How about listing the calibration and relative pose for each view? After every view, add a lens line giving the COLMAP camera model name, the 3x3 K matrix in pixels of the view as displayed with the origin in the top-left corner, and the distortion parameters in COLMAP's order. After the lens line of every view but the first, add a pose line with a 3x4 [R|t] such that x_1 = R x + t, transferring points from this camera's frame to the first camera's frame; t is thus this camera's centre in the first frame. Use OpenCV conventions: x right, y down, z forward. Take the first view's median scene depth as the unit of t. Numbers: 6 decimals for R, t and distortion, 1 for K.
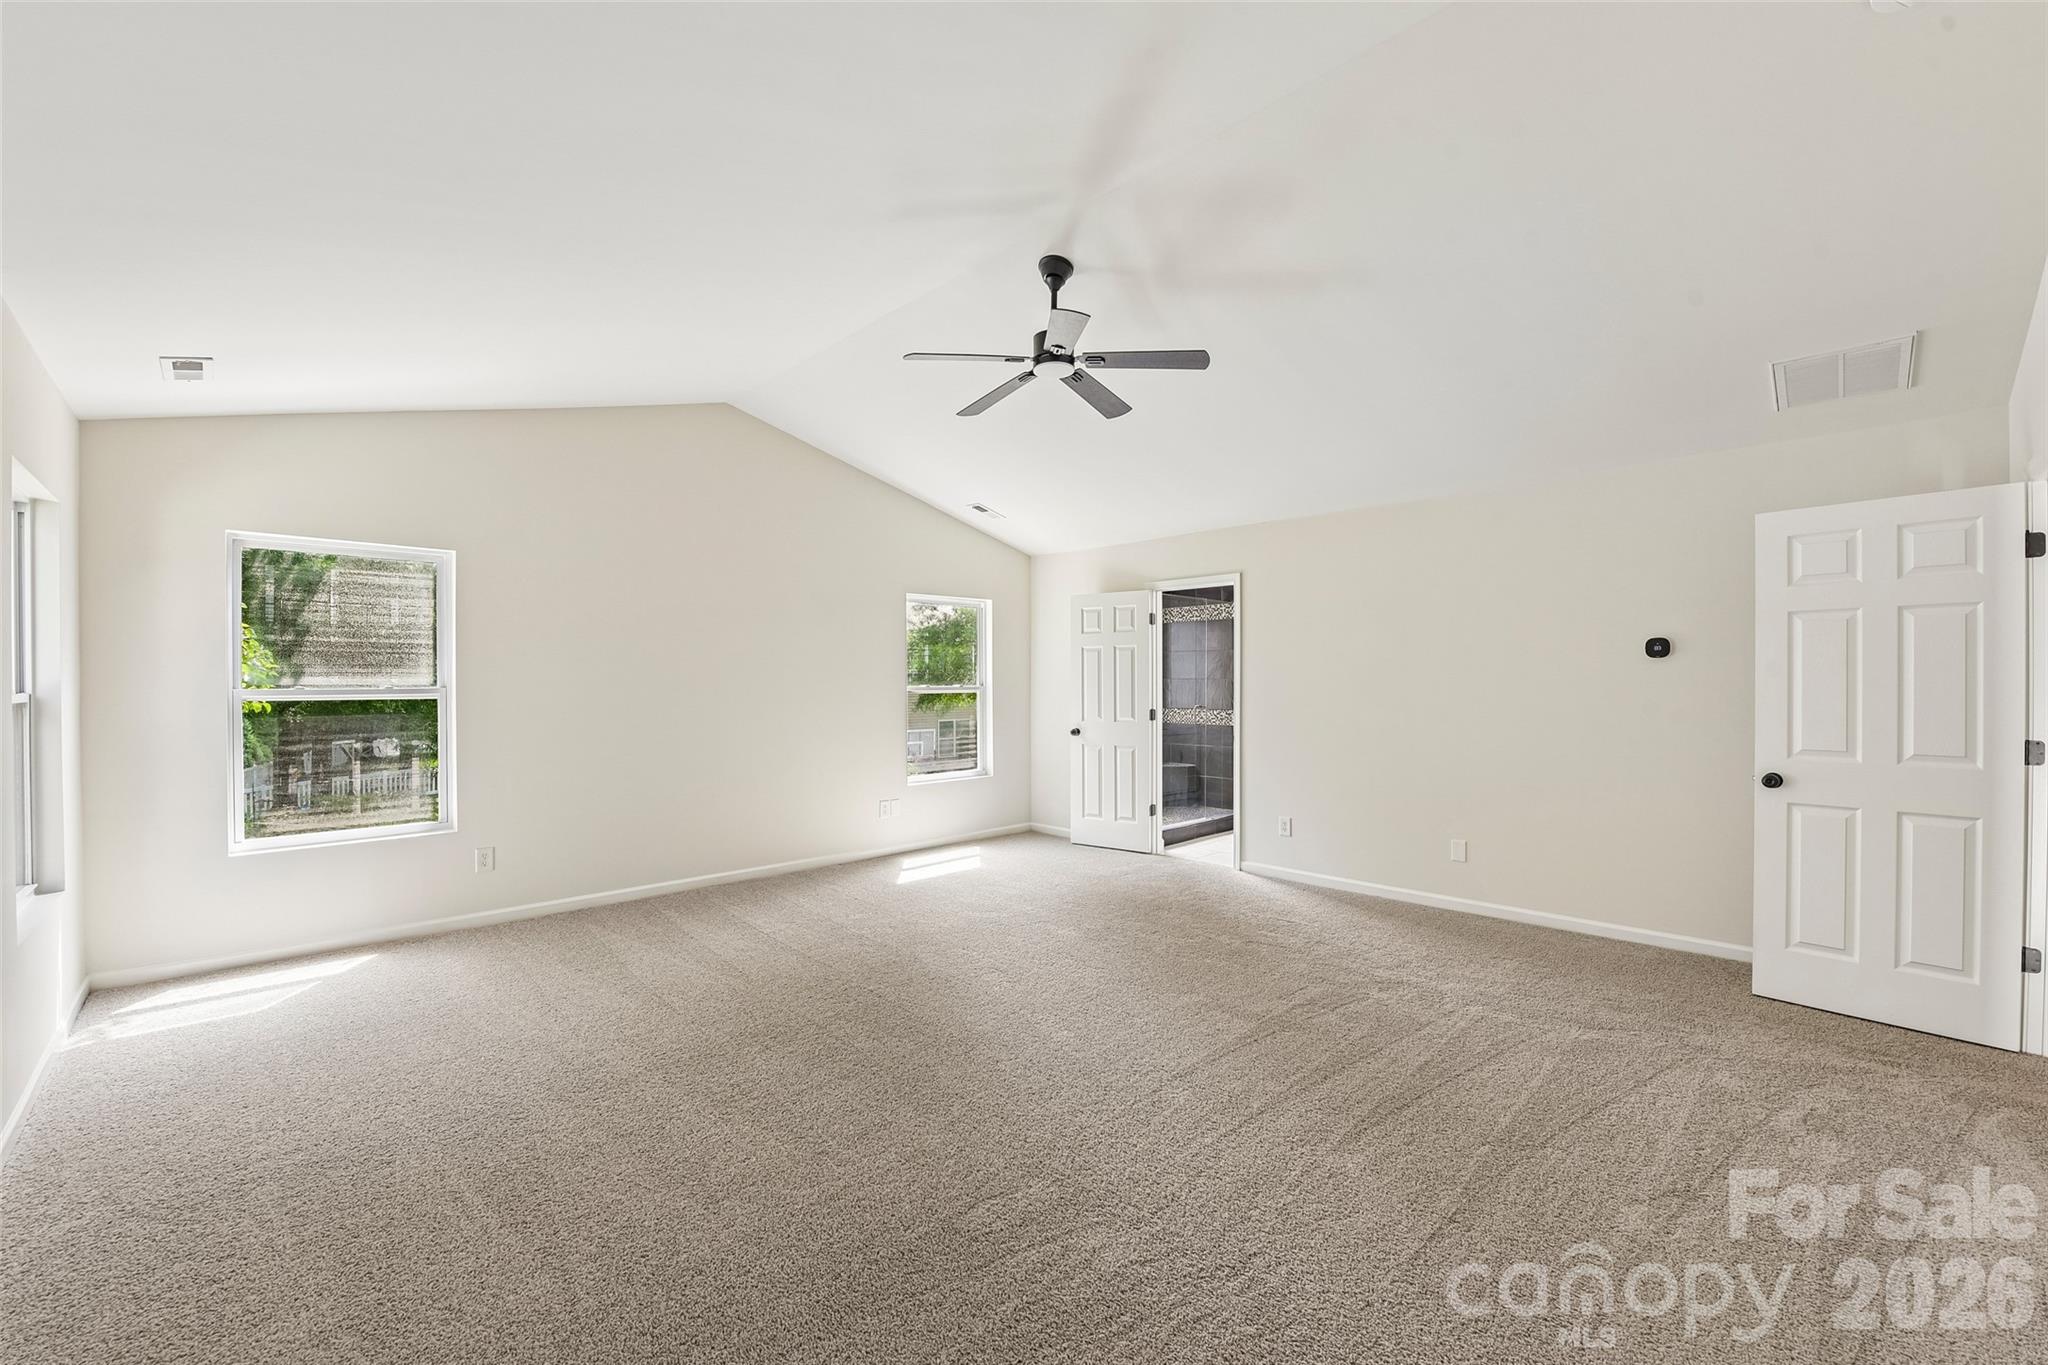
lens RADIAL K [[822.9, 0, 1036.0], [0, 822.9, 669.6], [0, 0, 1]] dist [-0.024405, 0.000145]
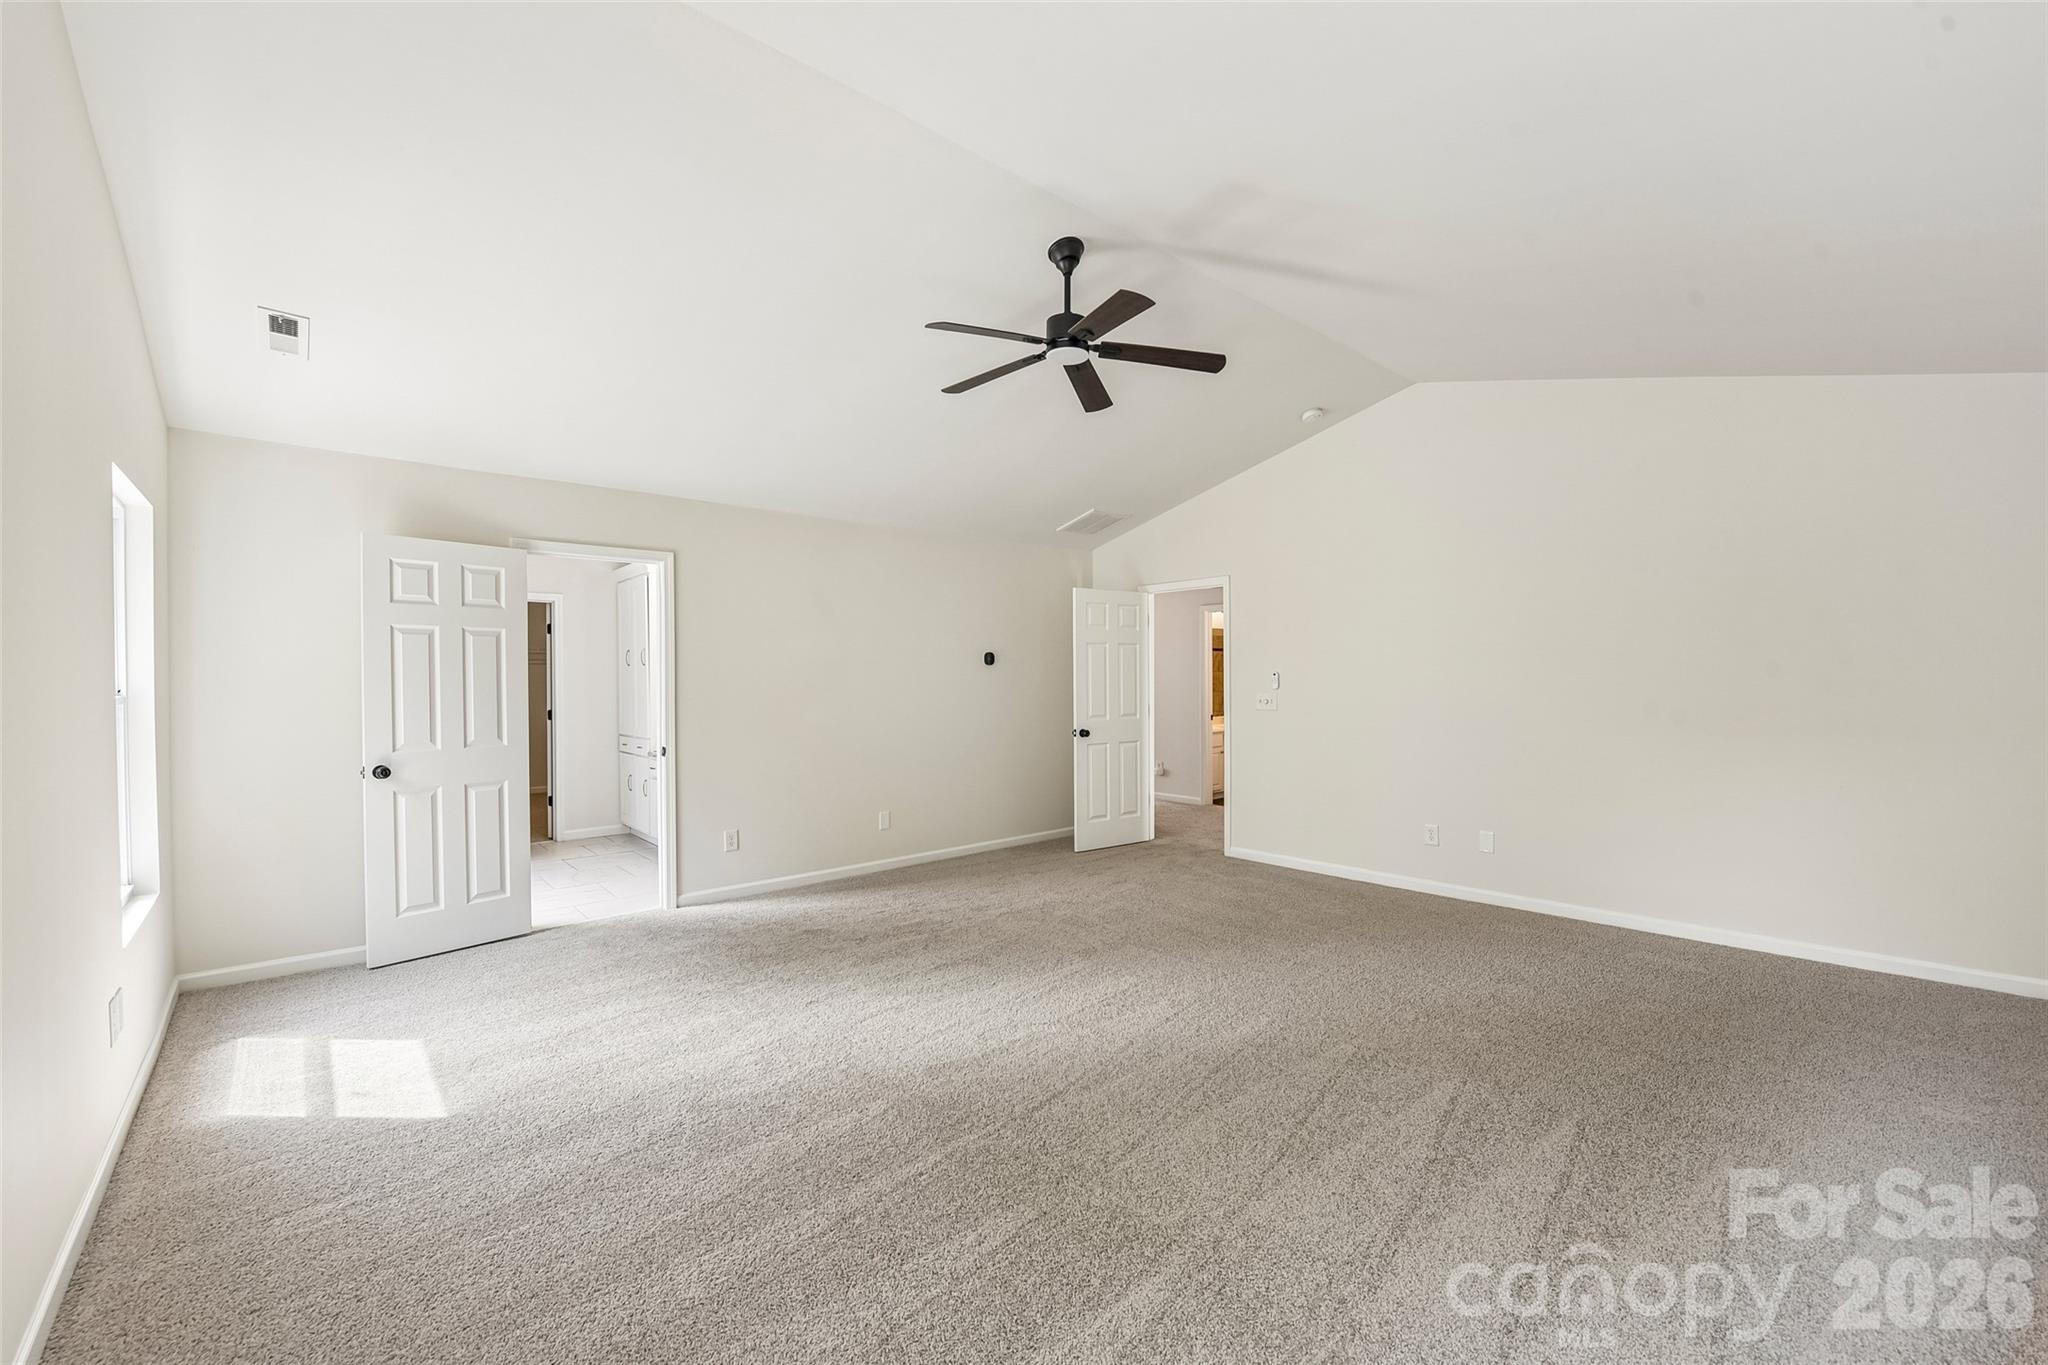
lens RADIAL K [[822.9, 0, 1021.9], [0, 822.9, 686.7], [0, 0, 1]] dist [-0.024405, 0.000145]
pose [[0.030483, -0.012681, 0.999455, -0.668638], [-0.012314, 0.999839, 0.013062, 0.004252], [-0.999459, -0.012706, 0.030322, 0.727683]]
